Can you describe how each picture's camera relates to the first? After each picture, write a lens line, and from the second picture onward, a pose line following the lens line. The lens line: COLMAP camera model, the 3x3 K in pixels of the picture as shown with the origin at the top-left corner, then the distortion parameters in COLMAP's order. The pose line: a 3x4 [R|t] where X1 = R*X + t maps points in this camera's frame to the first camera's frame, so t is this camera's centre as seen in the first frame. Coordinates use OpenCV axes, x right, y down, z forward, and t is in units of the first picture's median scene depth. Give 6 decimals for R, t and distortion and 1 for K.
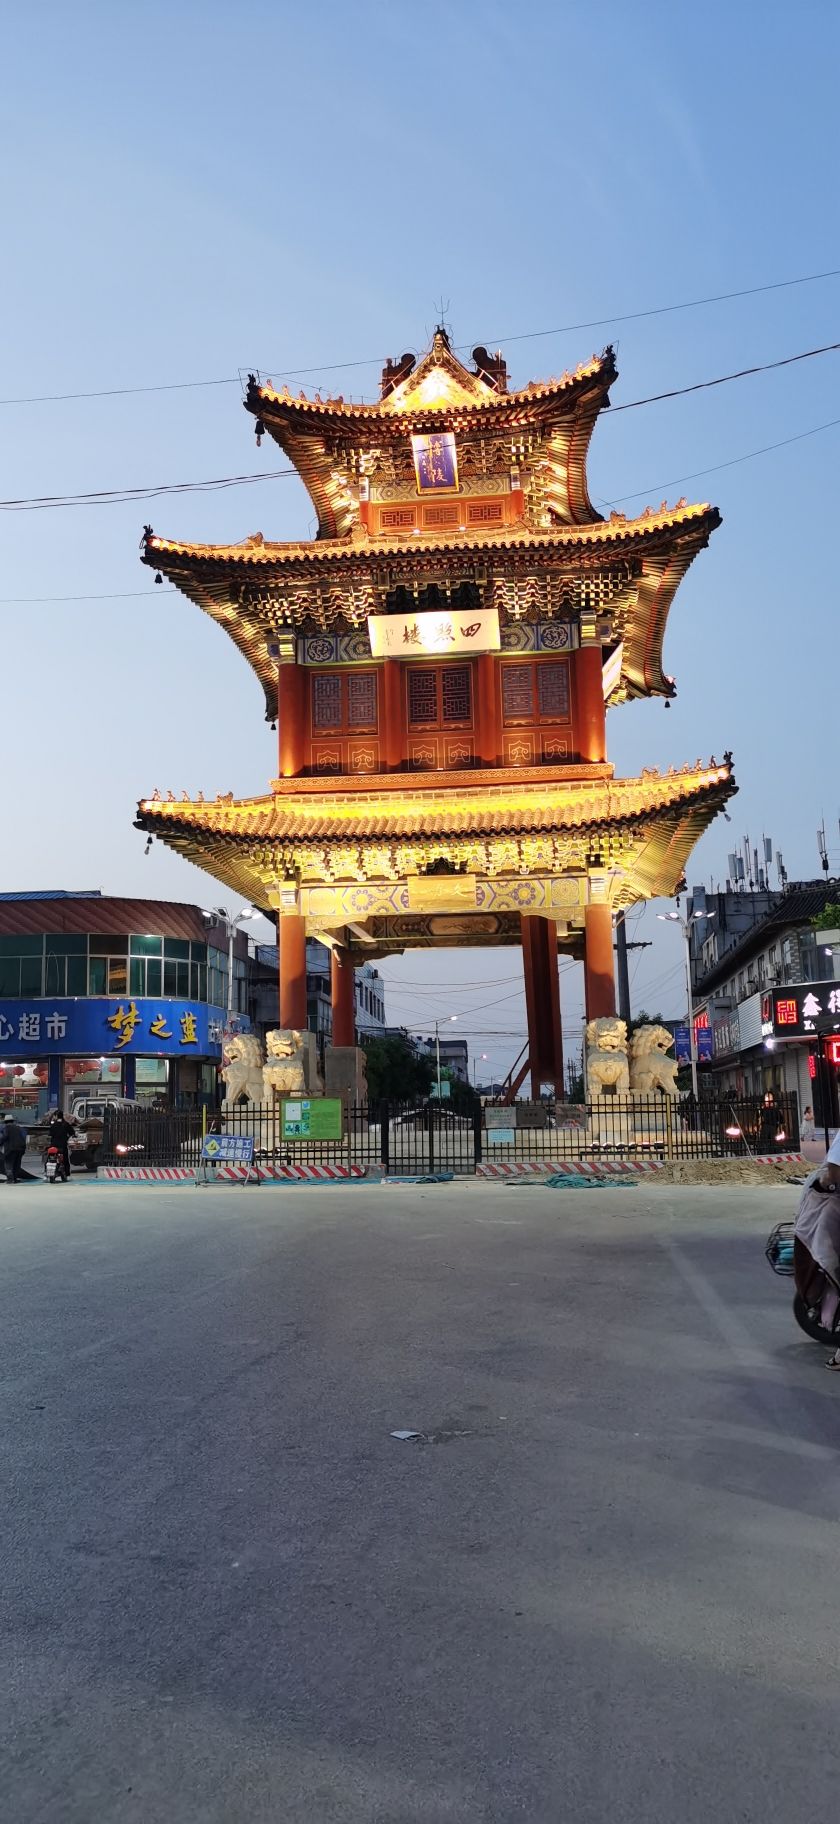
lens RADIAL K [[1393.6, 0, 423.2], [0, 1393.6, 915.7], [0, 0, 1]] dist [0.068574, -0.004449]
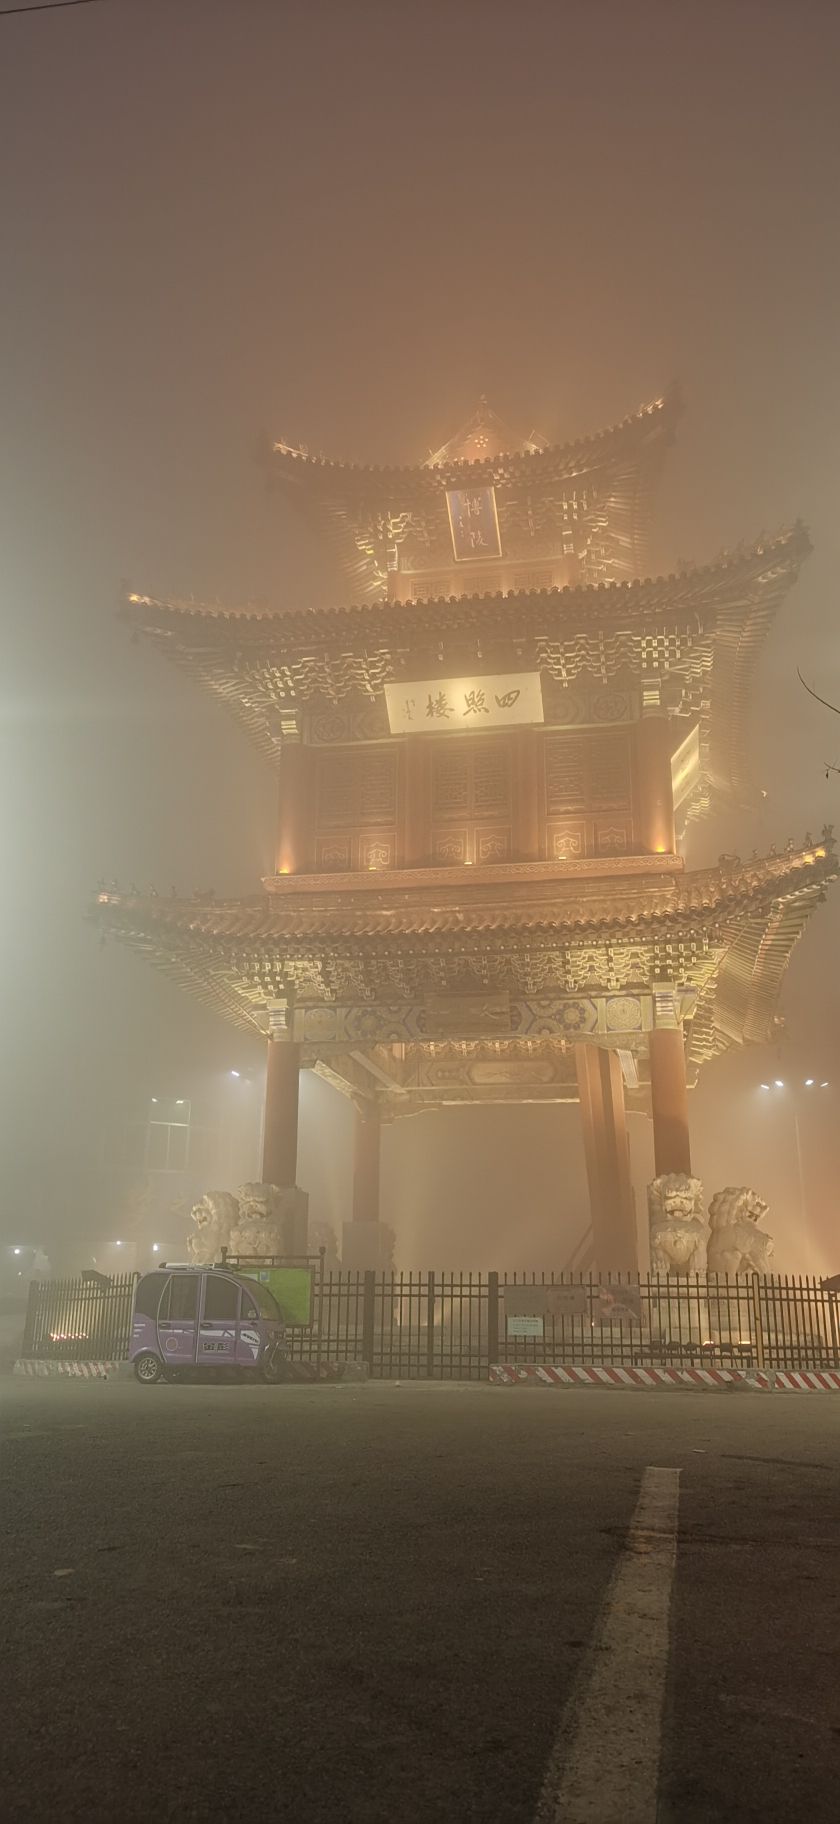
lens RADIAL K [[1393.6, 0, 418.8], [0, 1393.6, 915.0], [0, 0, 1]] dist [0.068574, -0.004449]
pose [[0.996291, 0.003162, -0.085993, 0.053259], [-0.016148, 0.988441, -0.150743, 0.047605], [0.084523, 0.151573, 0.984826, 0.201528]]
